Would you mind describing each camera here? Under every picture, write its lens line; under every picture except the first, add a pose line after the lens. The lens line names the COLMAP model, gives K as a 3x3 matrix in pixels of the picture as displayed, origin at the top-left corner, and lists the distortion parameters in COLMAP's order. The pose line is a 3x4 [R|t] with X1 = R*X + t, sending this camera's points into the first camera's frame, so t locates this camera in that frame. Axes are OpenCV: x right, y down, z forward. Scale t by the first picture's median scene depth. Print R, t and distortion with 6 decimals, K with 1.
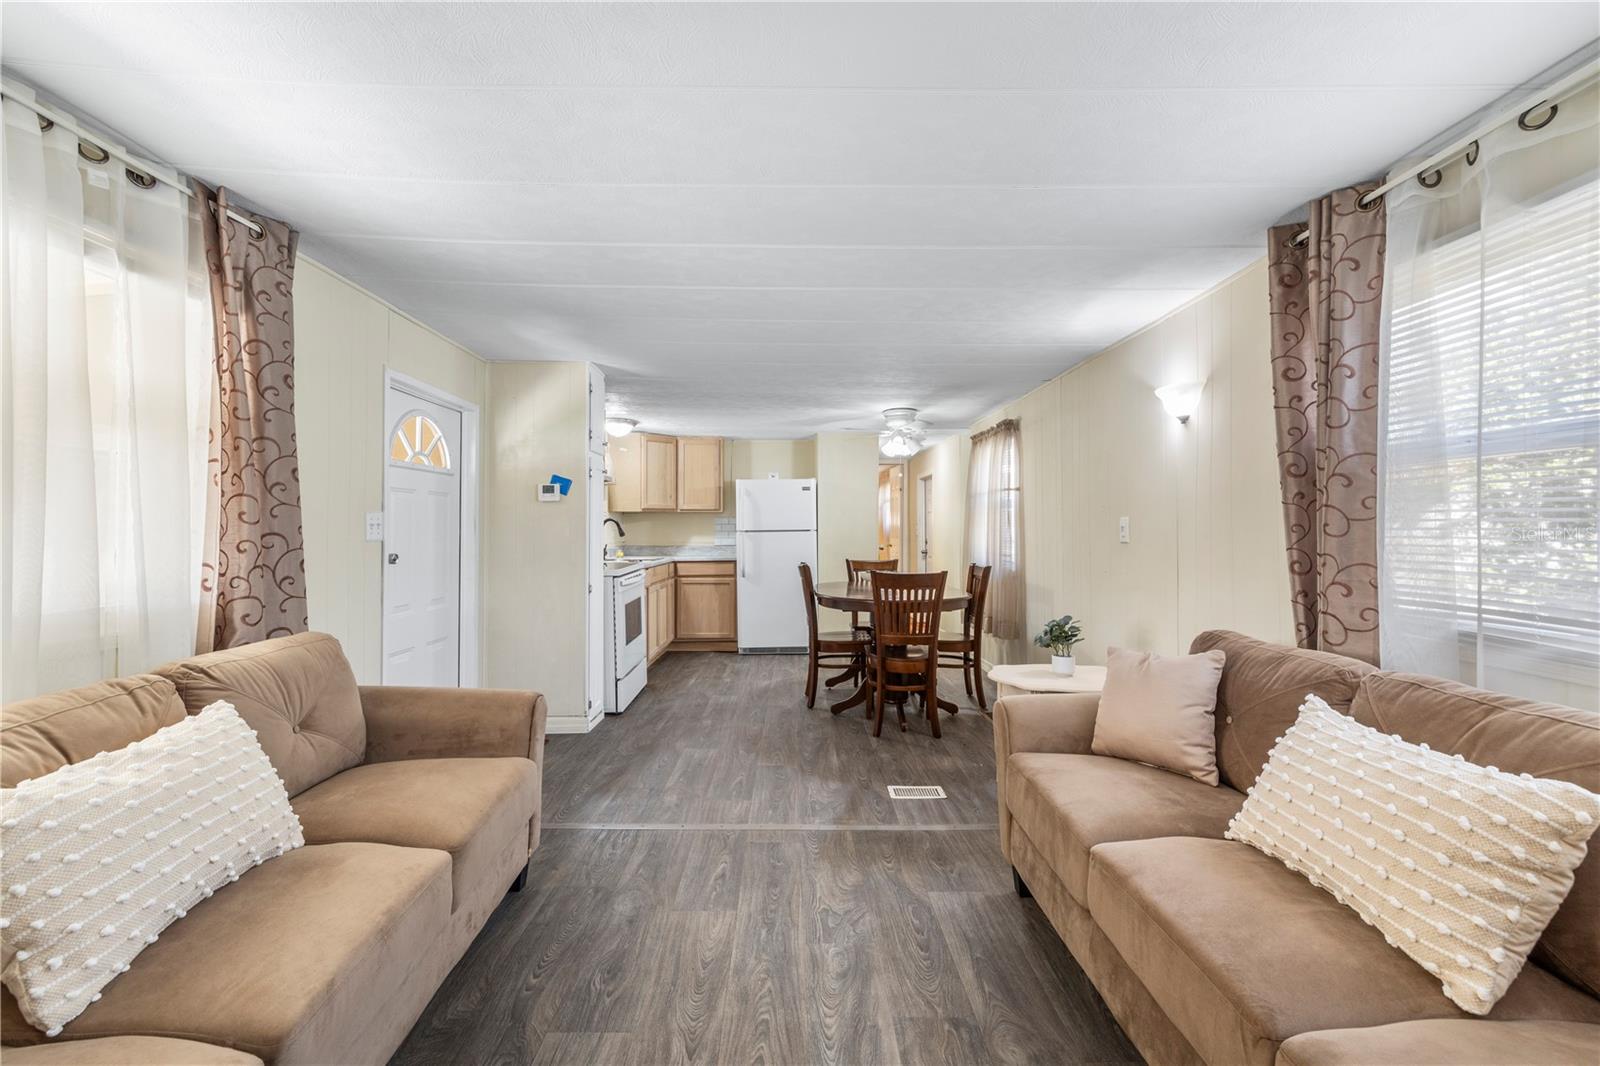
lens RADIAL K [[680.3, 0, 803.3], [0, 680.3, 513.9], [0, 0, 1]] dist [0.002951, -0.000833]
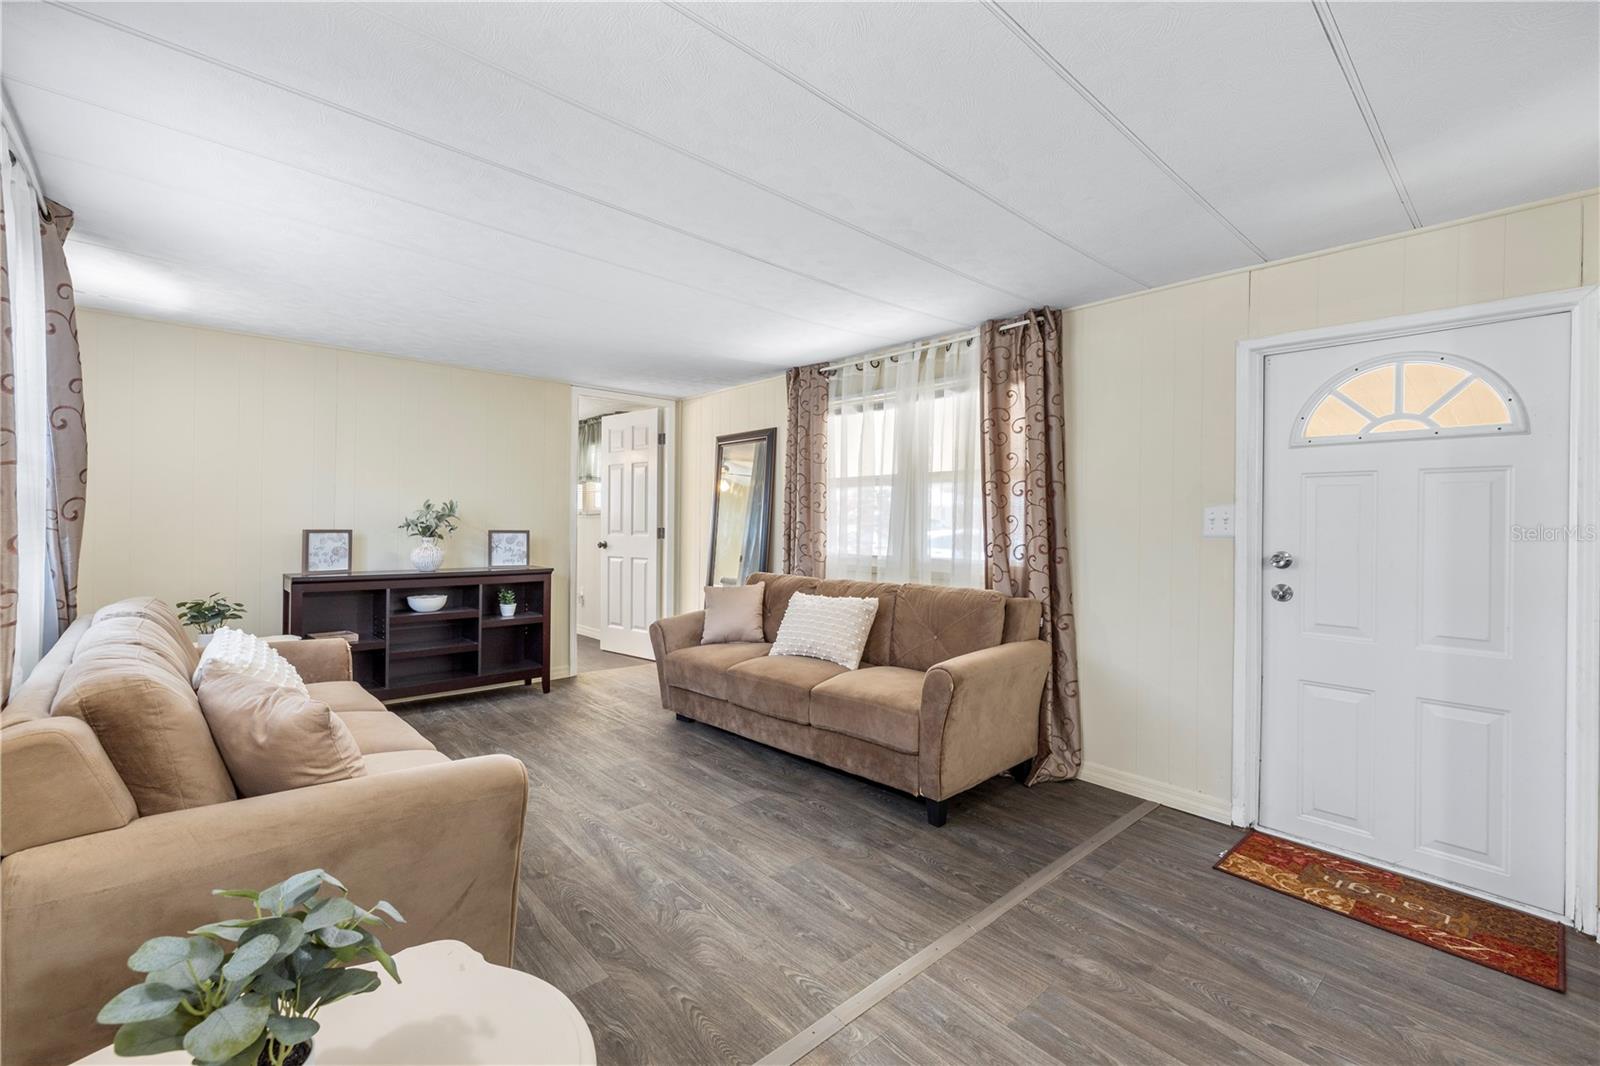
lens RADIAL K [[680.3, 0, 799.1], [0, 680.3, 522.1], [0, 0, 1]] dist [0.002951, -0.000833]
pose [[-0.757727, -0.014087, -0.652420, 0.439487], [-0.001576, 0.999804, -0.019757, 0.042007], [0.652570, -0.013942, -0.757600, 1.434842]]
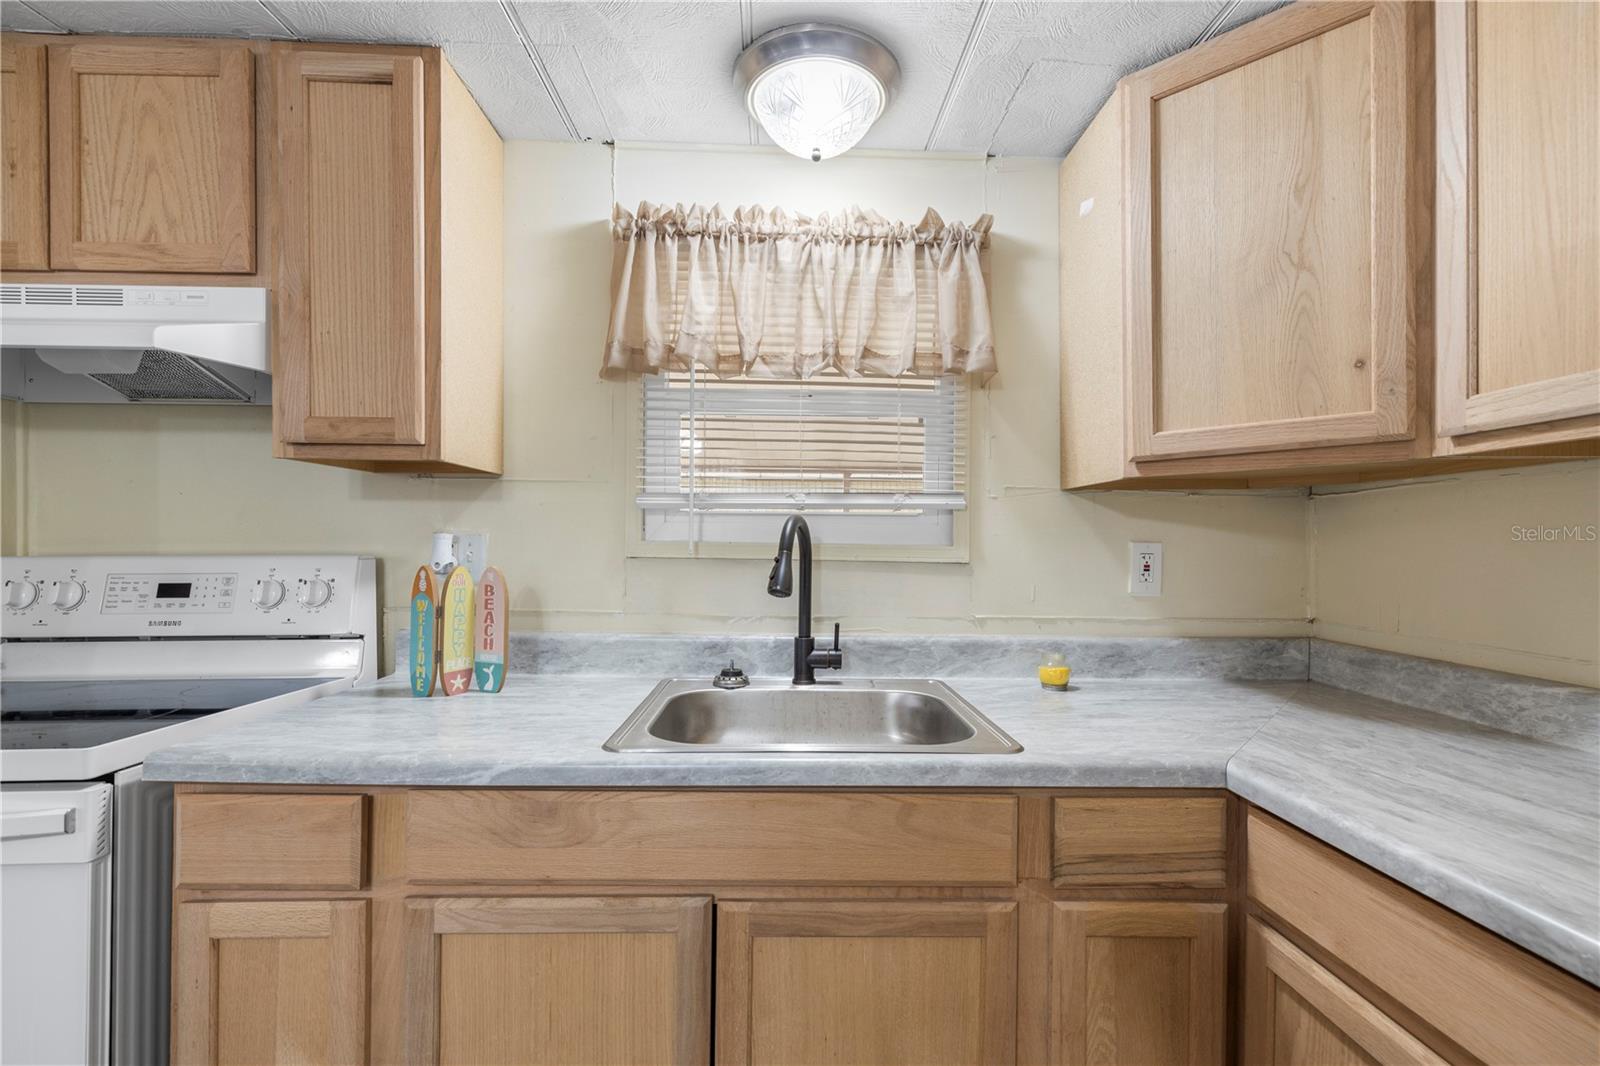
lens RADIAL K [[680.3, 0, 799.2], [0, 680.3, 546.2], [0, 0, 1]] dist [0.002951, -0.000833]
pose [[0.002704, 0.001846, -0.999995, -0.103162], [0.013119, 0.999912, 0.001881, 0.037702], [0.999910, -0.013124, 0.002679, 2.258816]]
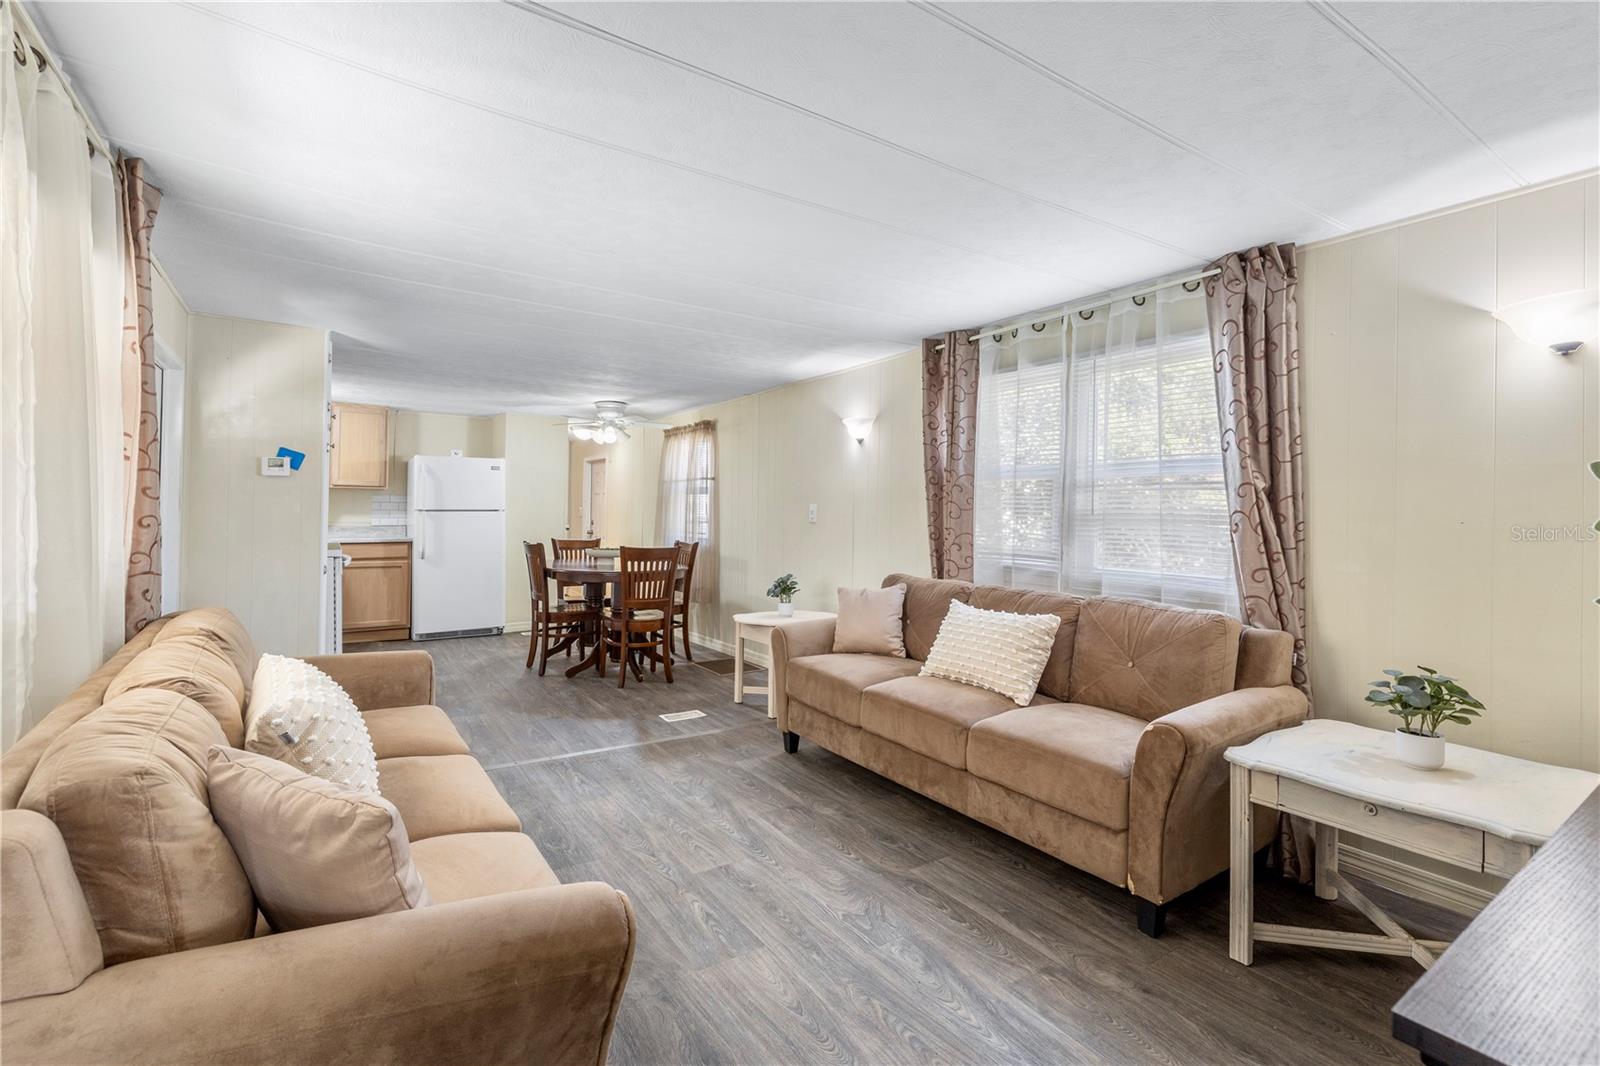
lens RADIAL K [[713.1, 0, 808.1], [0, 713.1, 499.5], [0, 0, 1]] dist [-0.000942, -0.000078]
pose [[0.840967, 0.020921, 0.540682, -0.425594], [-0.024631, 0.999697, -0.000372, -0.005816], [-0.540526, -0.013005, 0.841227, -0.292848]]
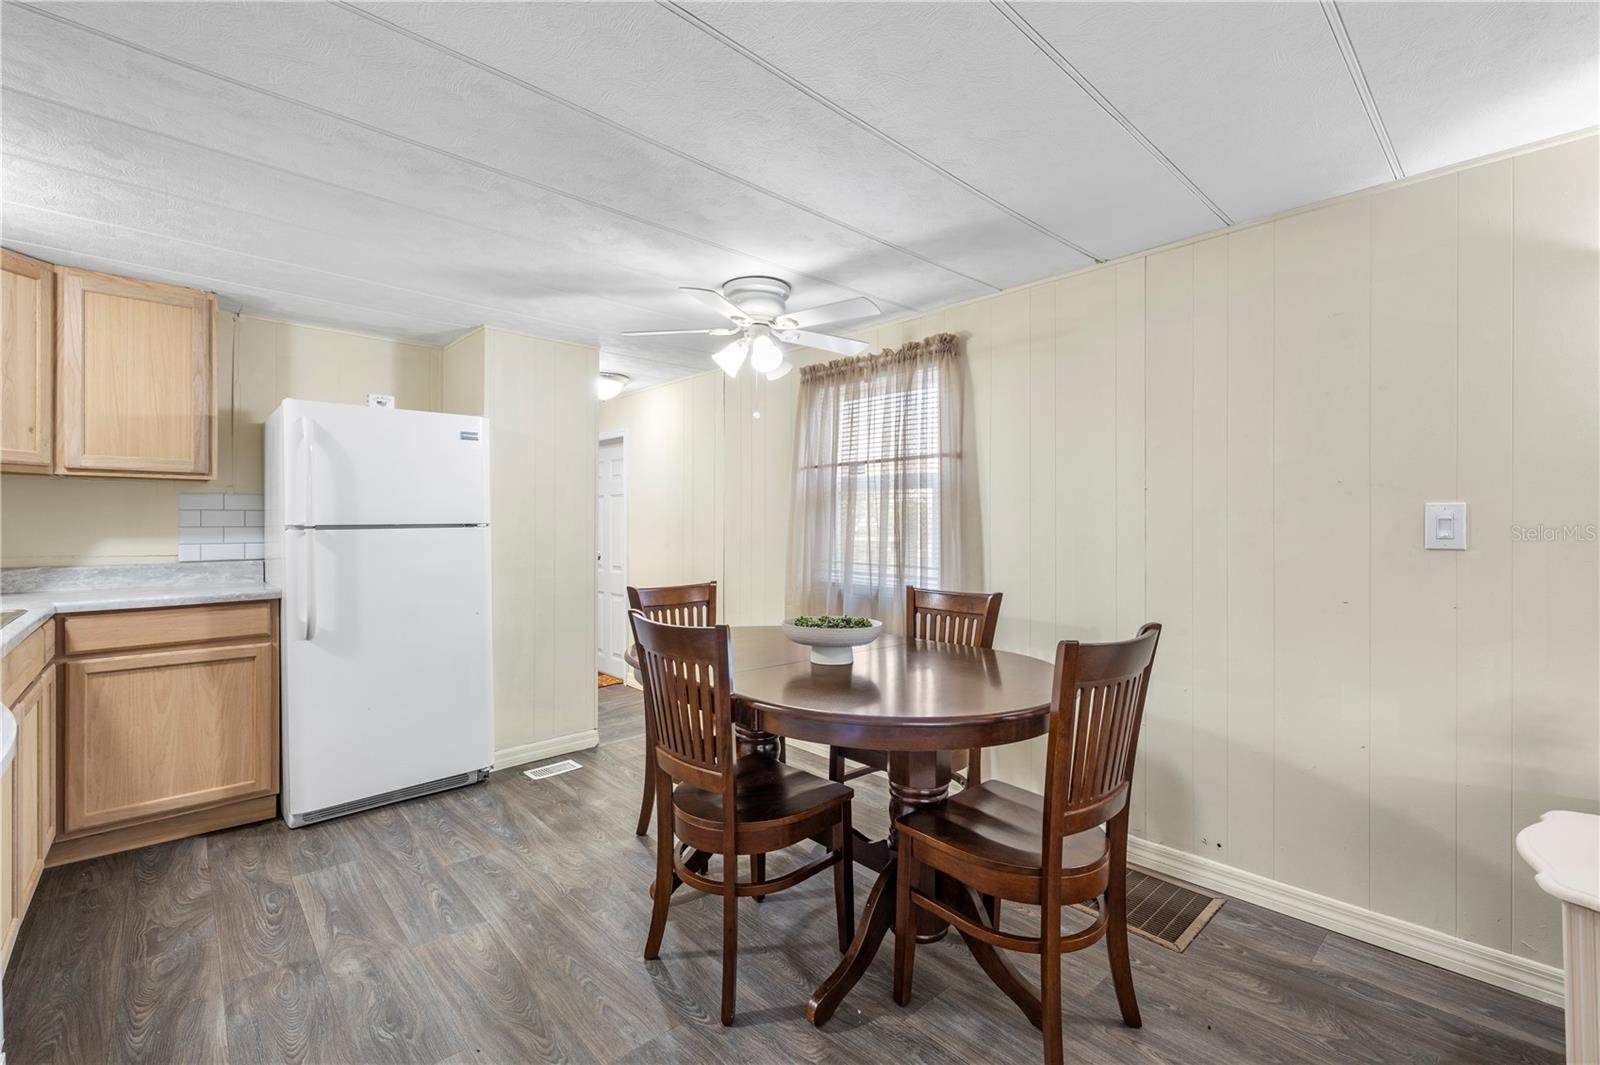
lens RADIAL K [[680.3, 0, 789.0], [0, 680.3, 522.5], [0, 0, 1]] dist [0.002951, -0.000833]
pose [[0.755975, 0.002973, 0.654594, -0.334844], [-0.017551, 0.999722, 0.015730, 0.027268], [-0.654366, -0.023380, 0.755817, 1.226946]]
